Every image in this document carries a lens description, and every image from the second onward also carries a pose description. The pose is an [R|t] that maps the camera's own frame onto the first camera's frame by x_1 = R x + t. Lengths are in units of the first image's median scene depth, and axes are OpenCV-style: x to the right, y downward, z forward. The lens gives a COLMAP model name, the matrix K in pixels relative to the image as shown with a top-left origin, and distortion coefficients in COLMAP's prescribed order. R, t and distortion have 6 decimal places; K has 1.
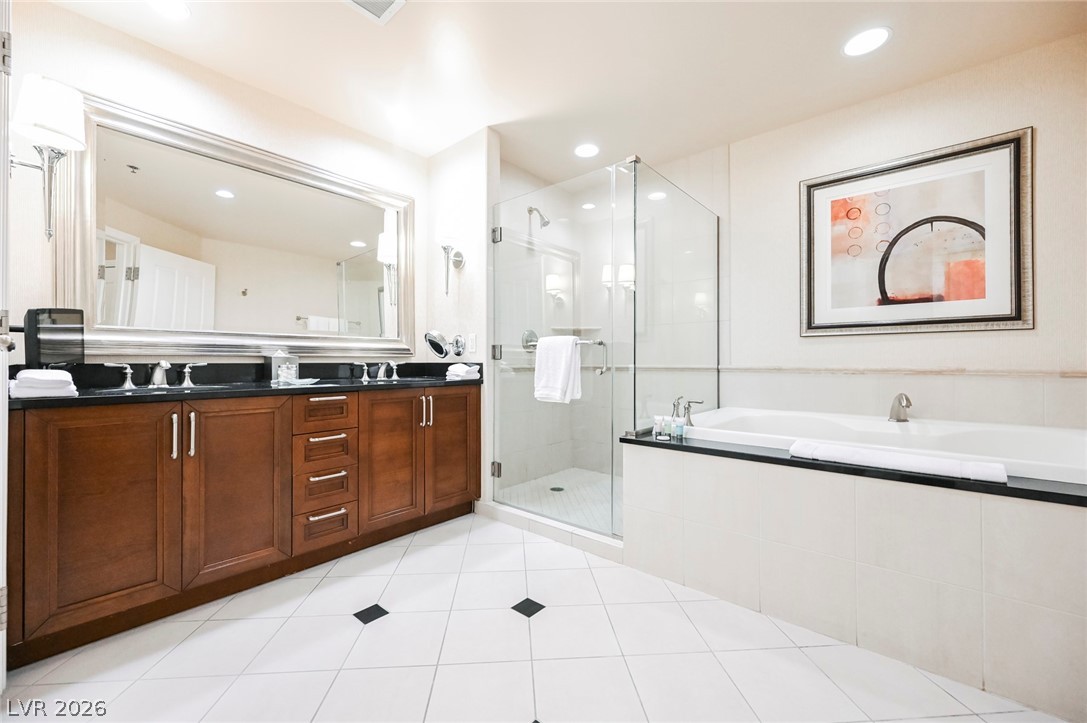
lens RADIAL K [[431.2, 0, 542.5], [0, 431.2, 359.9], [0, 0, 1]] dist [-0.000619, -0.000221]
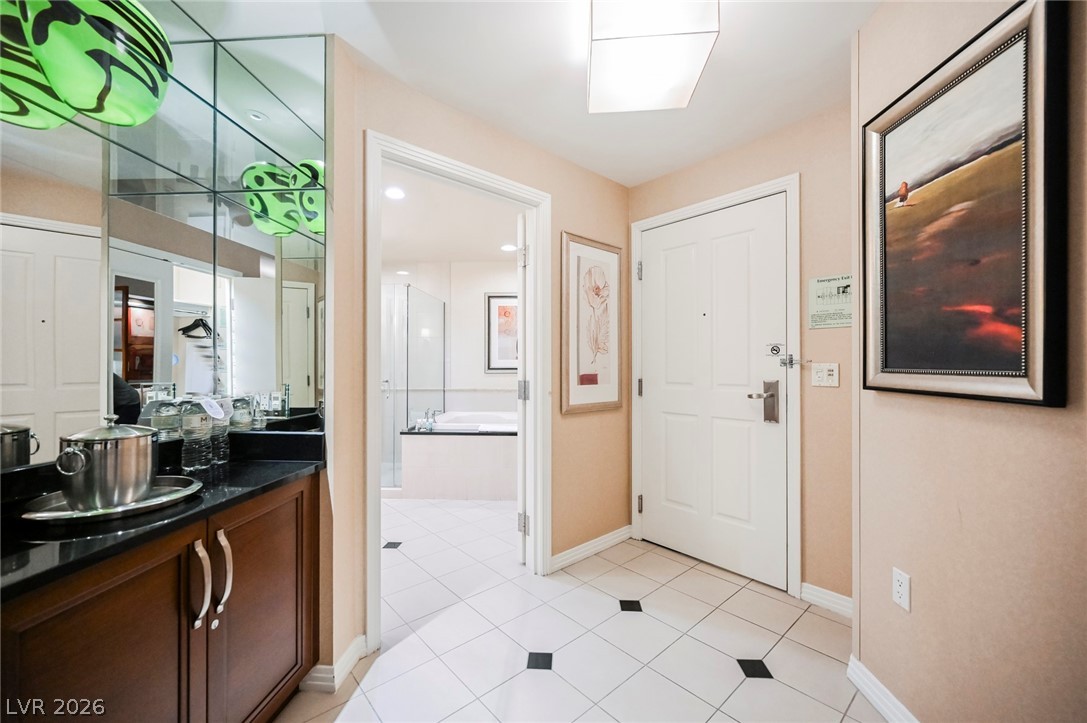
lens RADIAL K [[431.2, 0, 542.5], [0, 431.2, 359.9], [0, 0, 1]] dist [-0.000619, -0.000221]
pose [[0.793548, 0.006717, 0.608470, -0.412772], [-0.001611, 0.999959, -0.008938, -0.104863], [-0.608505, 0.006113, 0.793526, -0.764579]]
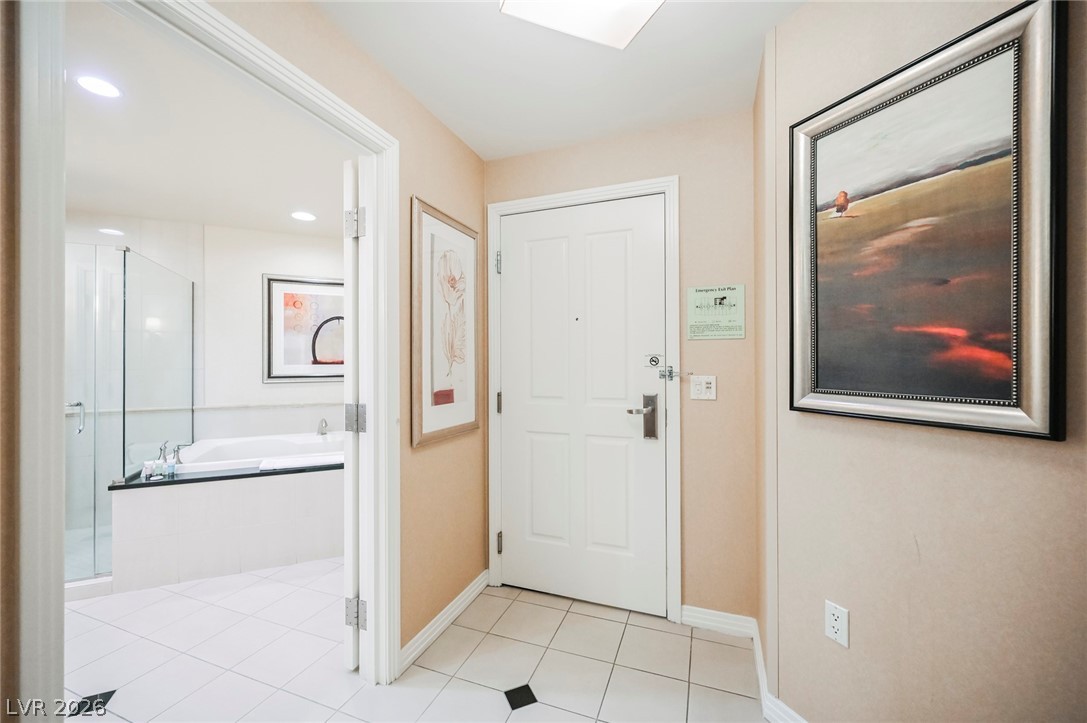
lens RADIAL K [[431.2, 0, 542.5], [0, 431.2, 359.9], [0, 0, 1]] dist [-0.000619, -0.000221]
pose [[0.423976, 0.004968, 0.905660, -0.326213], [-0.000264, 0.999986, -0.005362, -0.134897], [-0.905673, 0.002034, 0.423971, -0.479426]]
